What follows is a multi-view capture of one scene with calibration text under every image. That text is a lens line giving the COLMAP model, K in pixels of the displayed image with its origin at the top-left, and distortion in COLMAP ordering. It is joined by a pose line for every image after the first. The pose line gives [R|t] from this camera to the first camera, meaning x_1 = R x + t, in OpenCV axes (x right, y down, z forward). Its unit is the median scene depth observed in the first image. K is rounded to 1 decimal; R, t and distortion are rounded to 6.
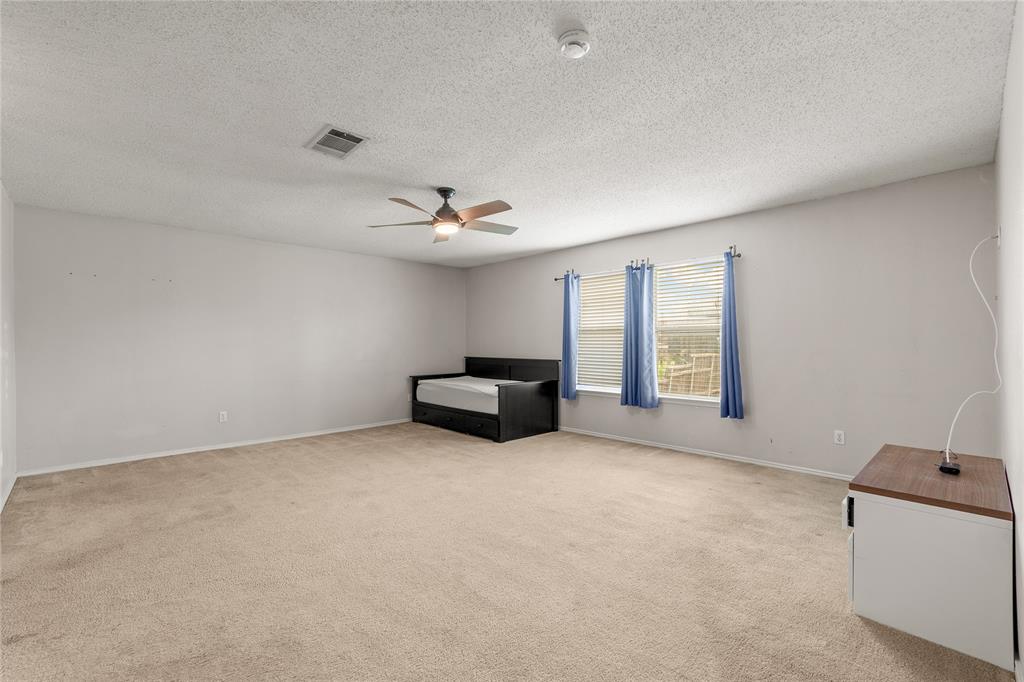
lens RADIAL K [[449.8, 0, 512.9], [0, 449.8, 345.1], [0, 0, 1]] dist [0.001390, 0.000640]
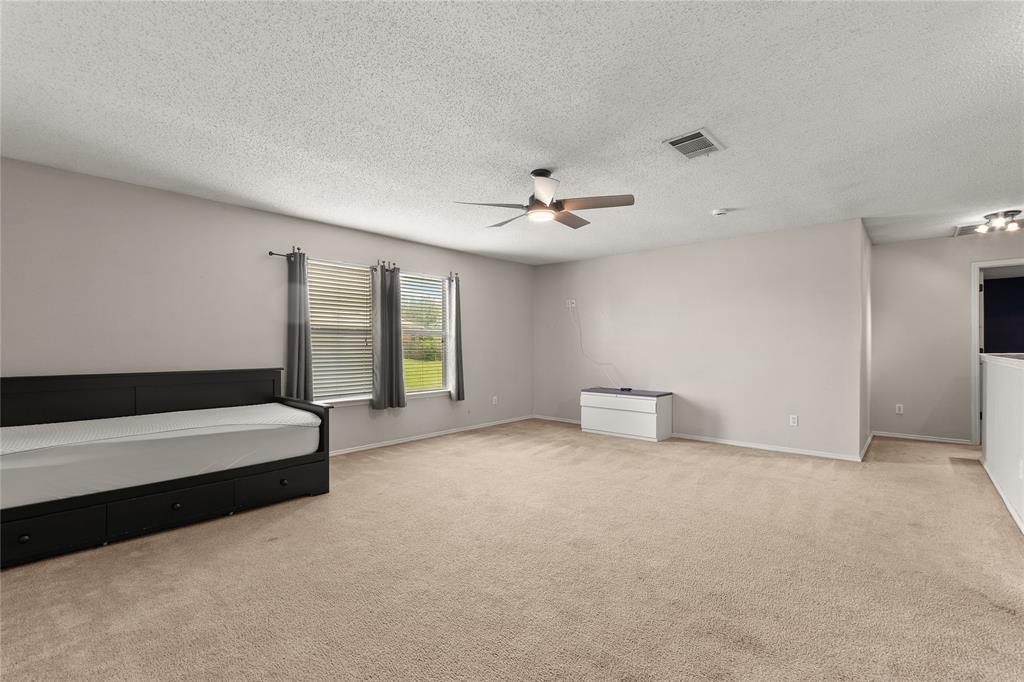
lens RADIAL K [[449.8, 0, 512.9], [0, 449.8, 345.1], [0, 0, 1]] dist [0.001390, 0.000640]
pose [[-0.060439, 0.000079, 0.998172, -0.713736], [0.000924, 1.000000, -0.000023, -0.003399], [-0.998171, 0.000921, -0.060439, 0.759777]]
